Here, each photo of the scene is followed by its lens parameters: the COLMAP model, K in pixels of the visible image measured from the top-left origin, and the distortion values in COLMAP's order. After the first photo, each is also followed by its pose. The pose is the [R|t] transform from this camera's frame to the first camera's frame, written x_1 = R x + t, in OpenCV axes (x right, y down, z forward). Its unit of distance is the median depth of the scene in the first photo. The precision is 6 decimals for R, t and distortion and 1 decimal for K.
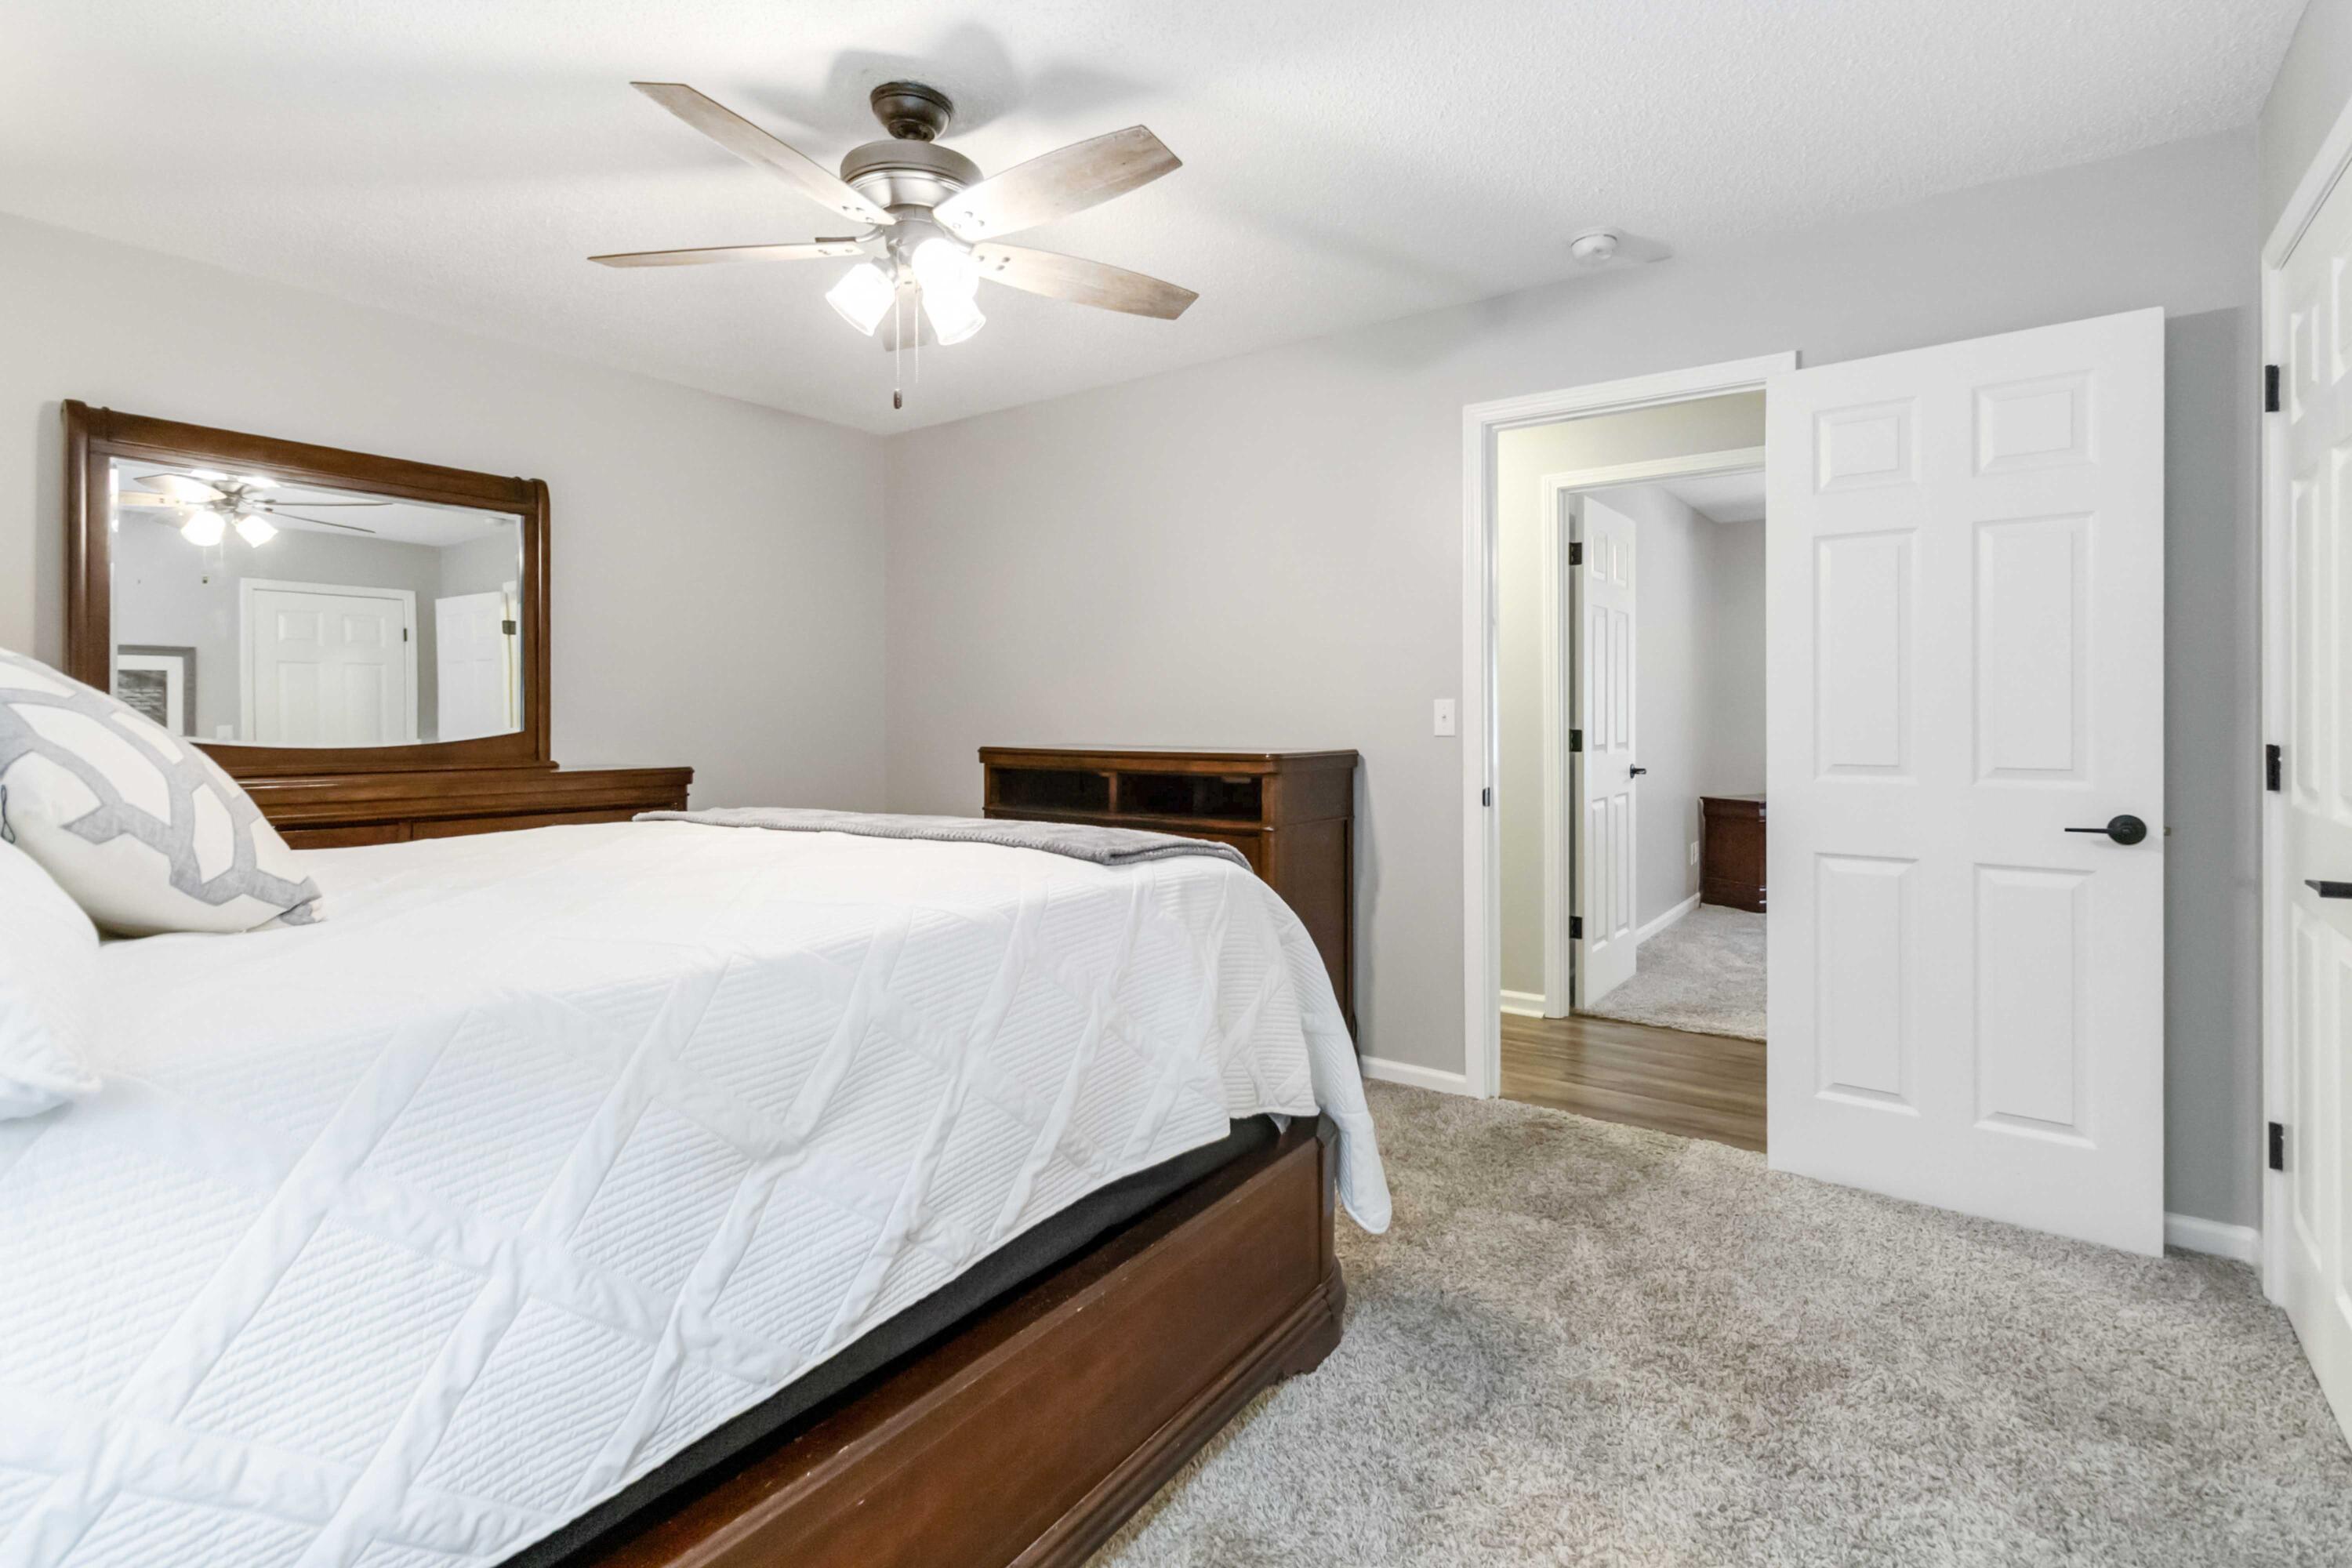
lens RADIAL K [[1125.3, 0, 1177.5], [0, 1125.3, 734.8], [0, 0, 1]] dist [0.003325, -0.000374]
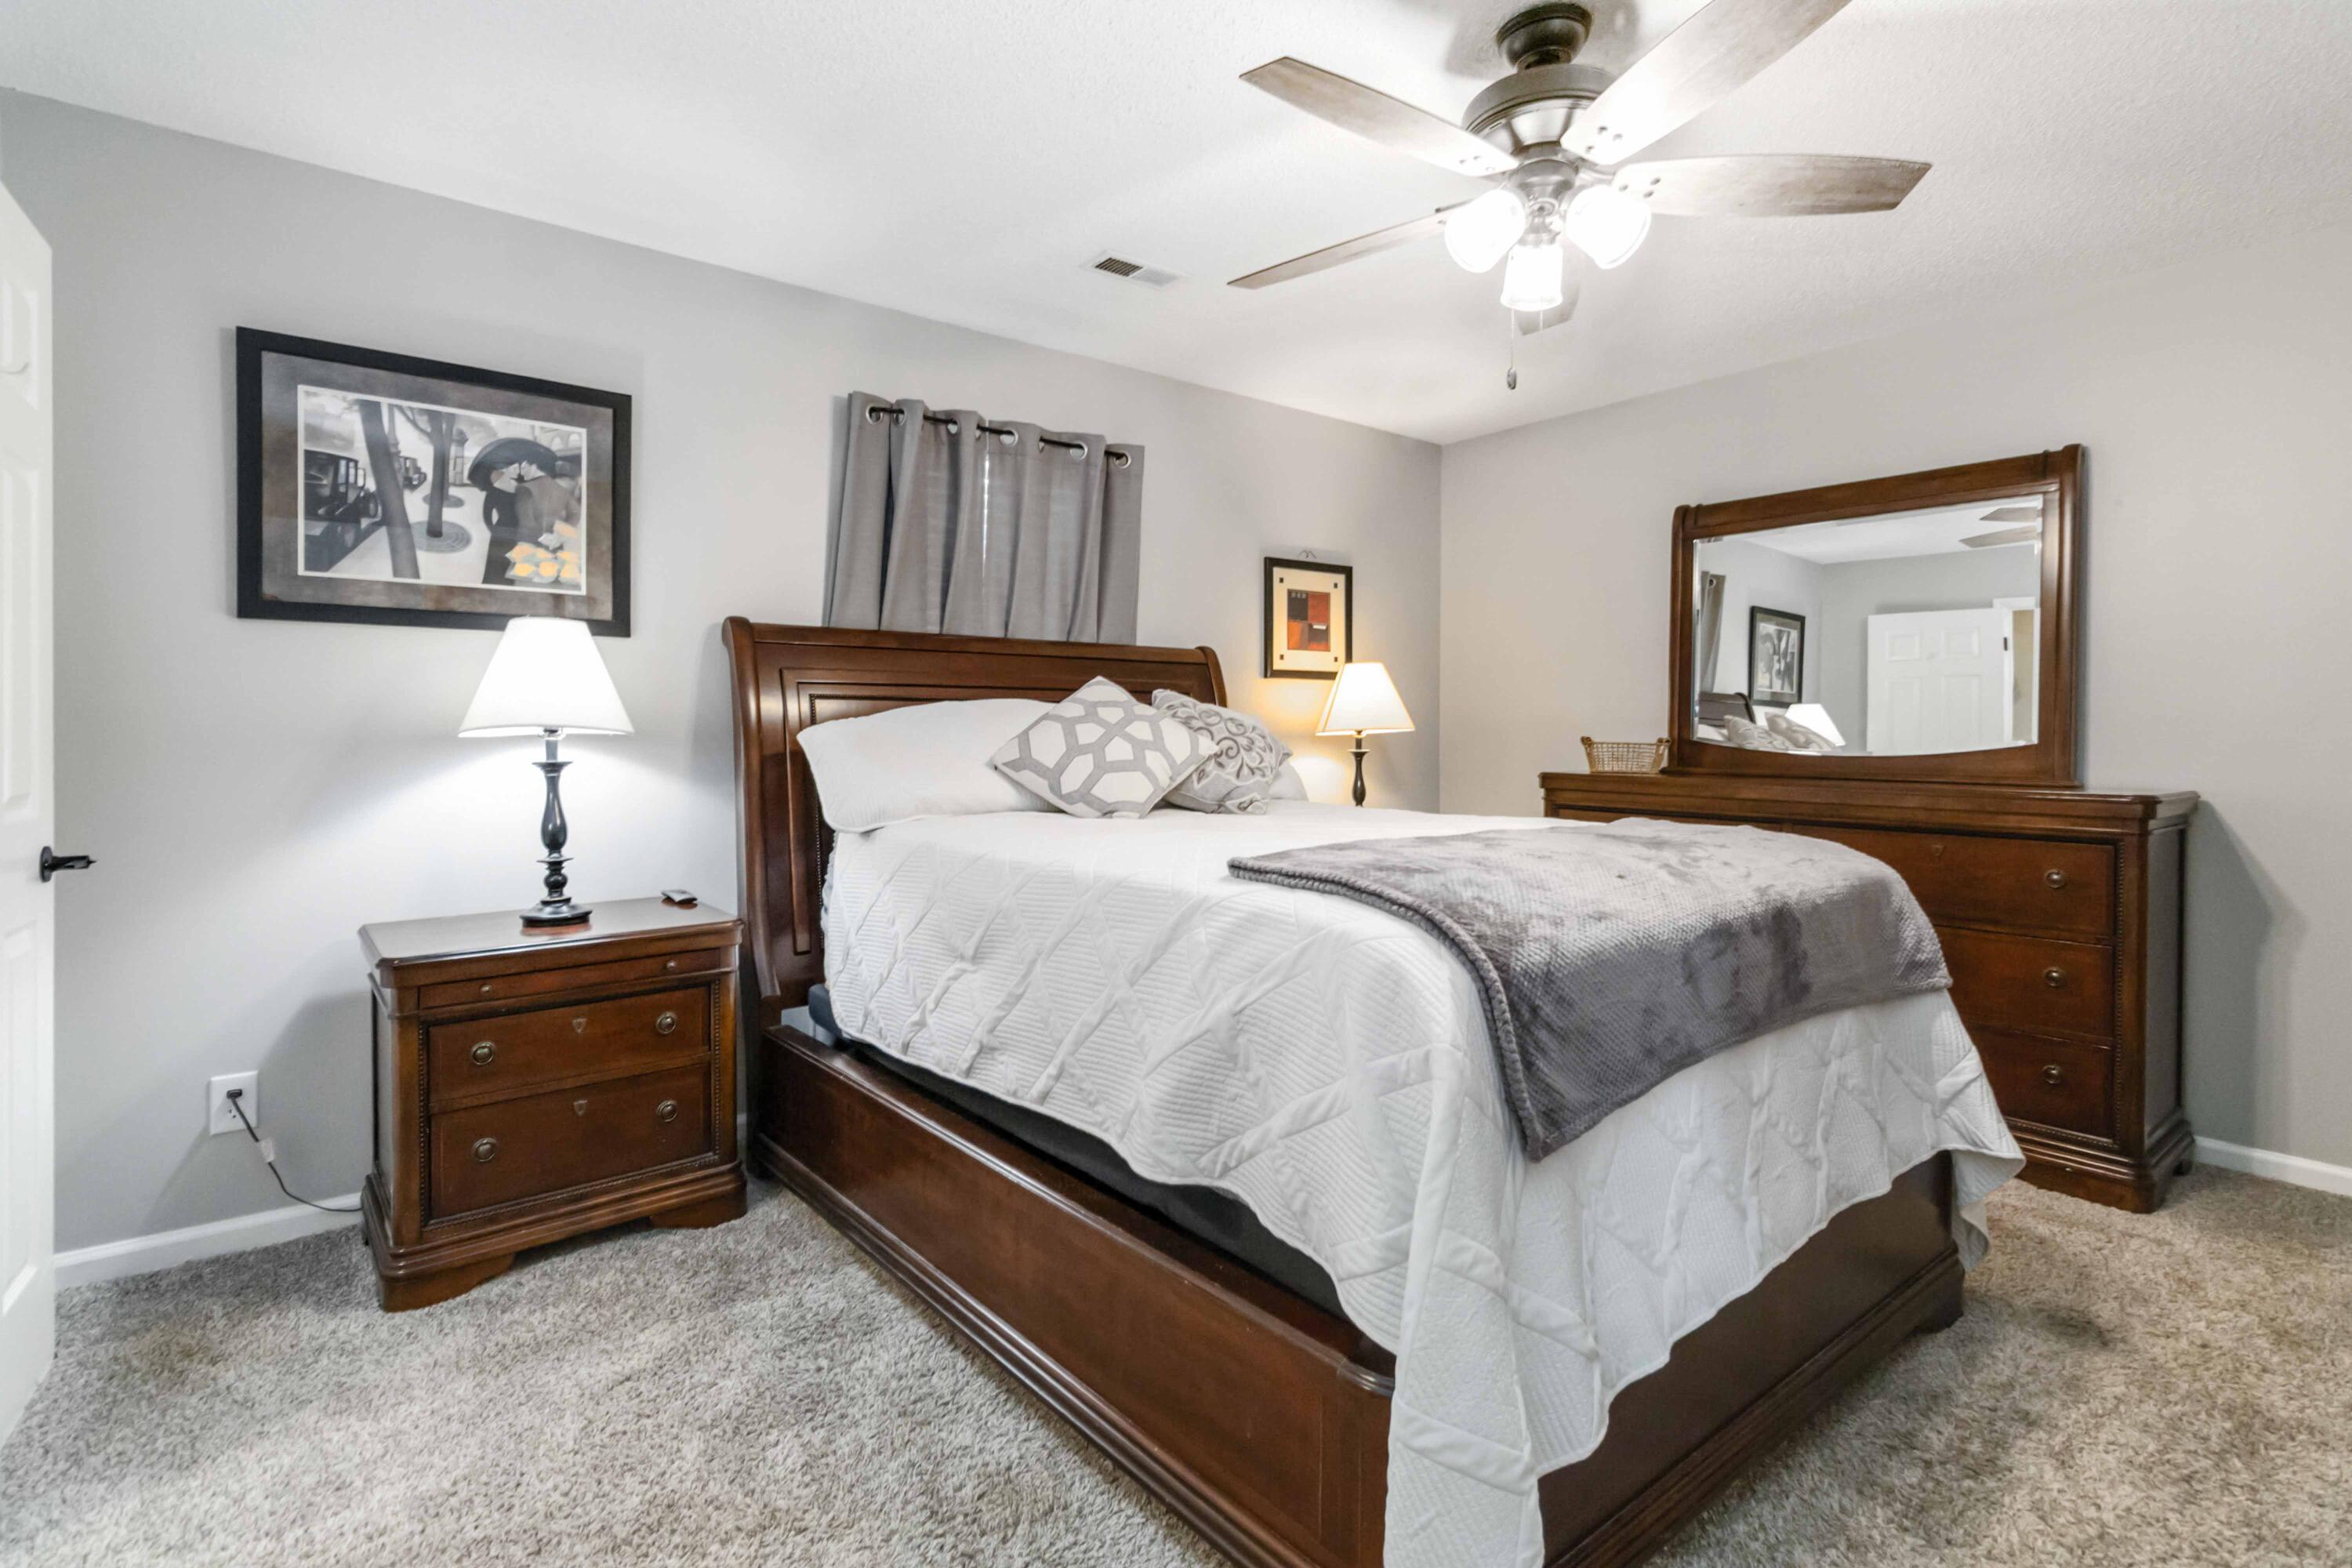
lens RADIAL K [[1125.3, 0, 1177.5], [0, 1125.3, 734.8], [0, 0, 1]] dist [0.003325, -0.000374]
pose [[-0.263168, -0.000311, -0.964750, 0.560282], [-0.014953, 0.999881, 0.003756, -0.003418], [0.964634, 0.015414, -0.263142, 0.764005]]
